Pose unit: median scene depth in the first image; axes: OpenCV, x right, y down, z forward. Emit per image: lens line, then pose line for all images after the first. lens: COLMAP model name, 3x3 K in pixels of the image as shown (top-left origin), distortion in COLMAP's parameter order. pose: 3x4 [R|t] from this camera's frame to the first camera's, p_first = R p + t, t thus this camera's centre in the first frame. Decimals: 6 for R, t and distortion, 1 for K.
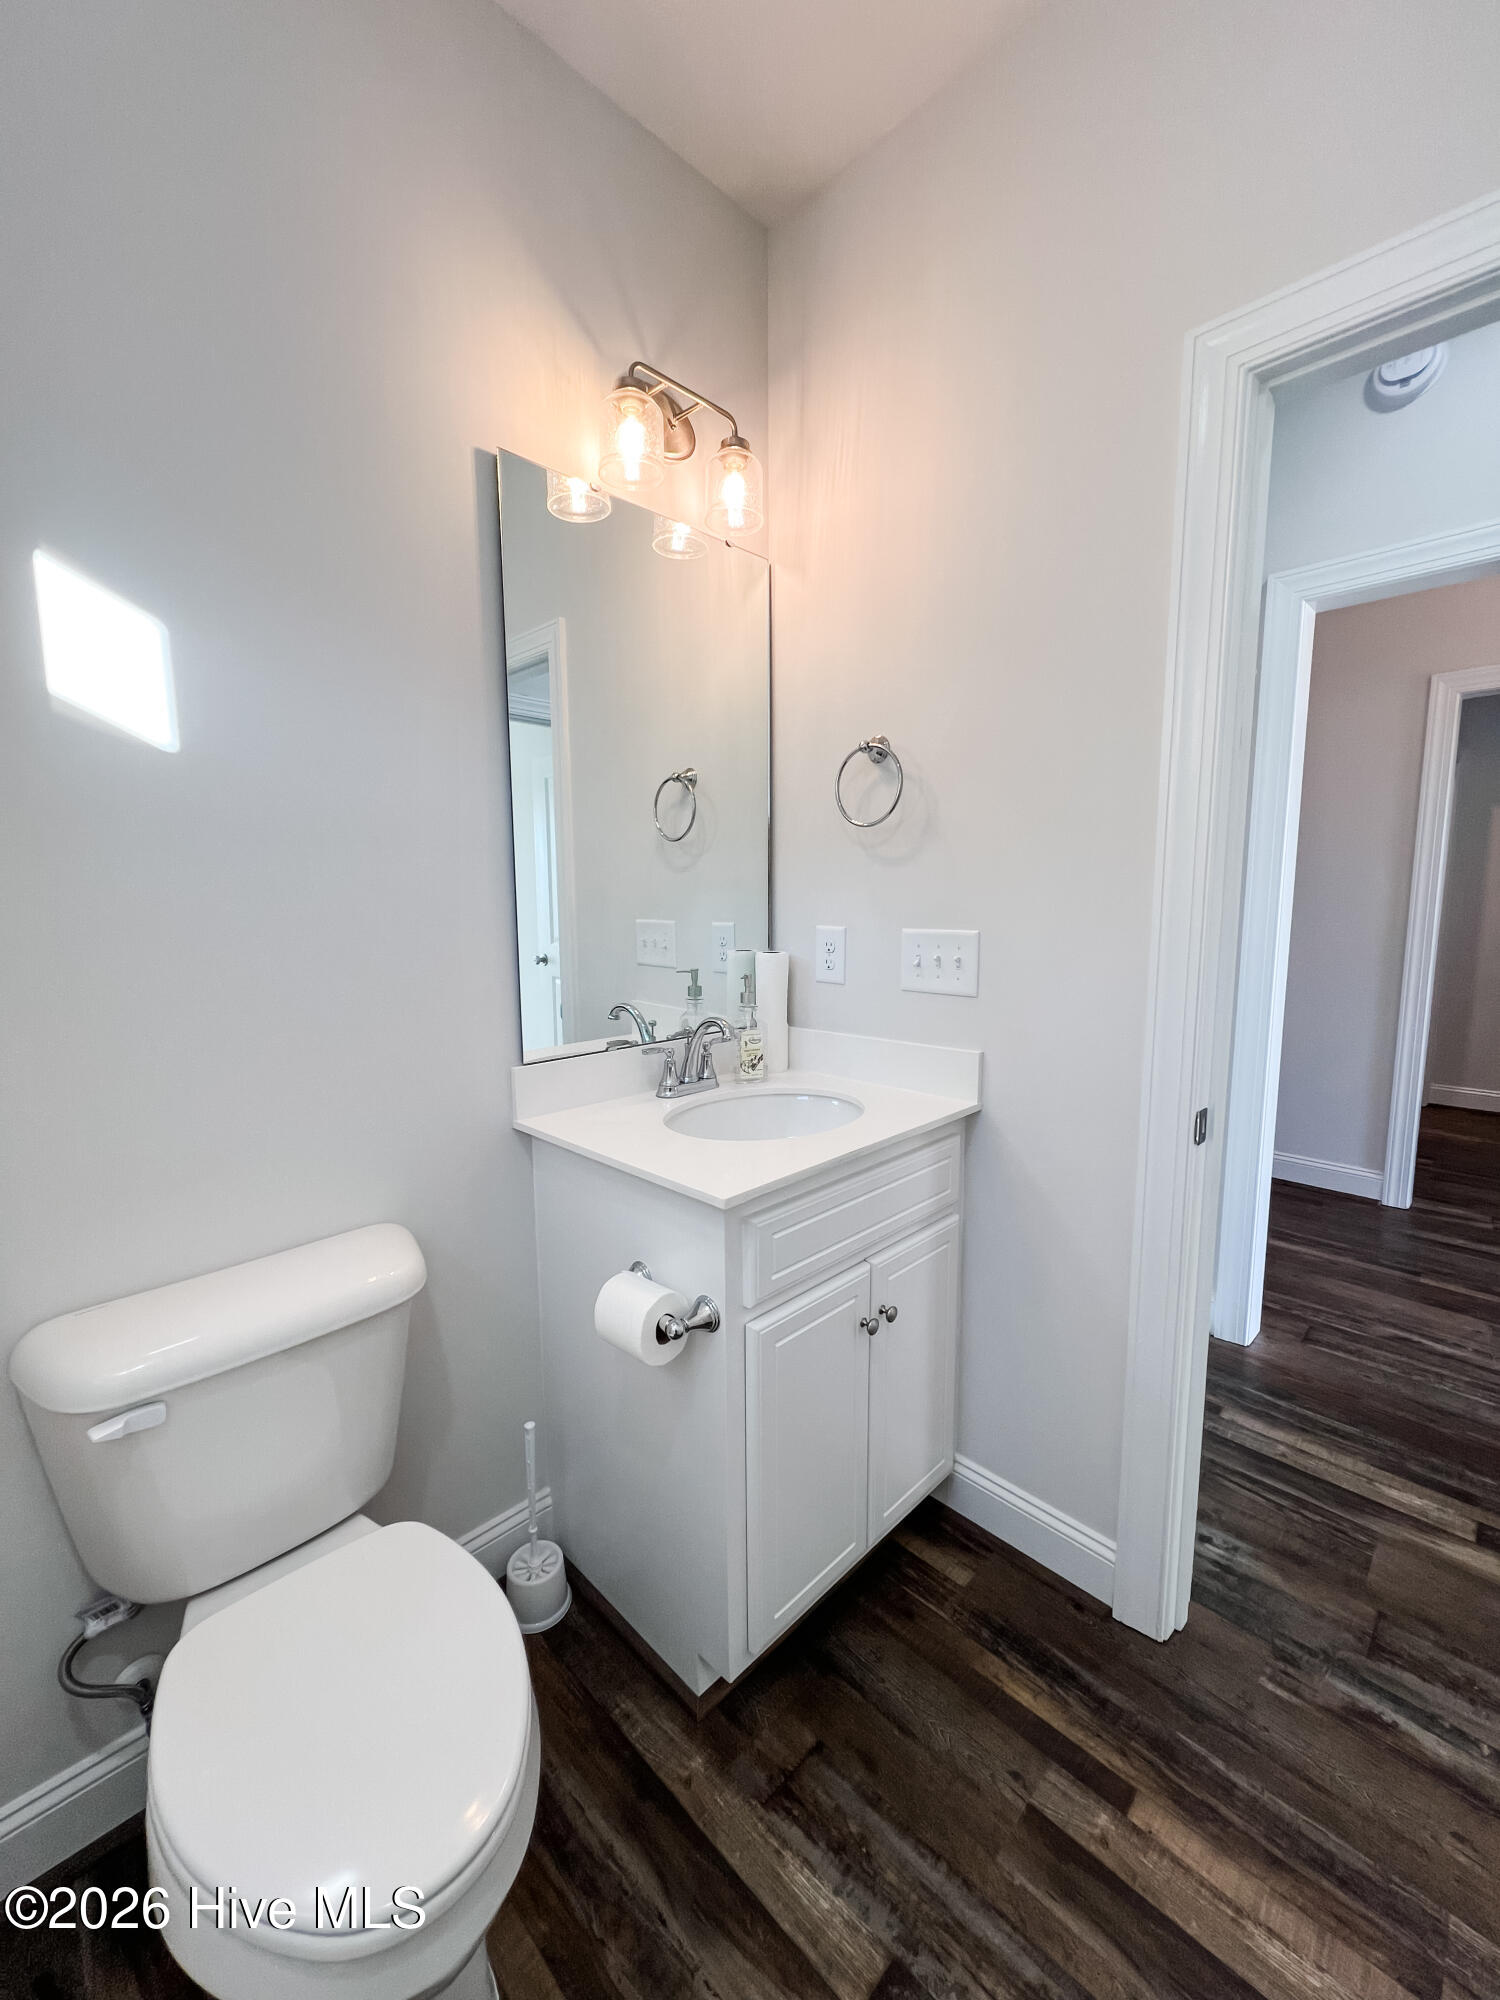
lens RADIAL K [[799.4, 0, 758.0], [0, 799.4, 994.4], [0, 0, 1]] dist [-0.008088, 0.001689]
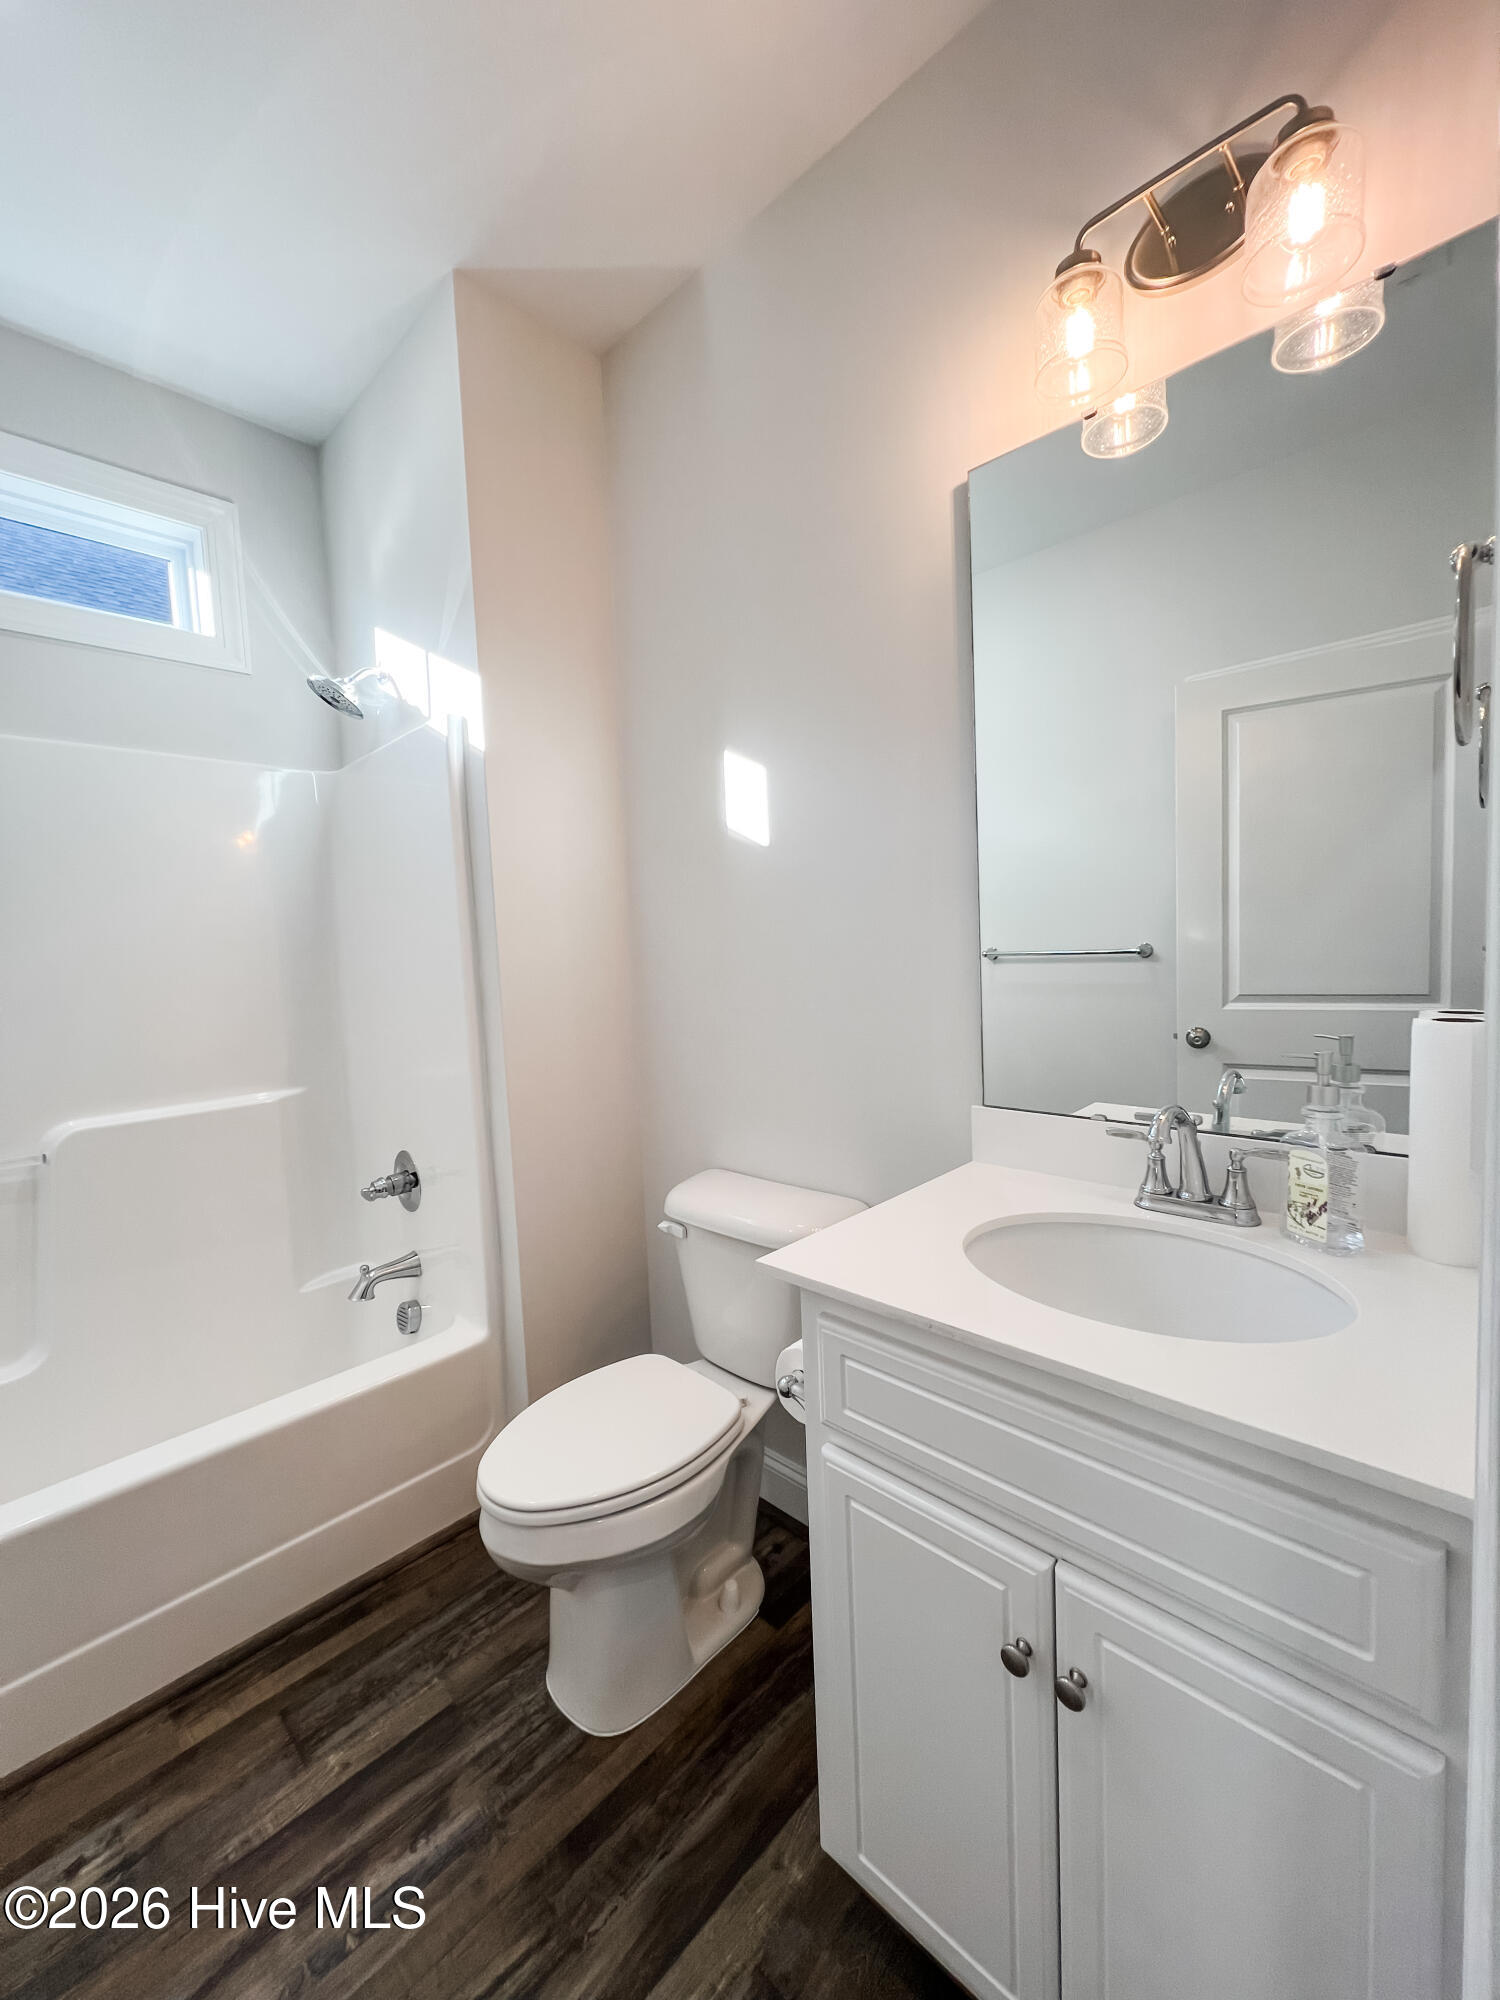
lens RADIAL K [[795.3, 0, 745.1], [0, 795.3, 997.1], [0, 0, 1]] dist [0.000052, 0.000024]
pose [[0.015398, 0.073375, -0.997186, 0.782988], [-0.080168, 0.994184, 0.071917, -0.104466], [0.996662, 0.078835, 0.021190, 0.859342]]
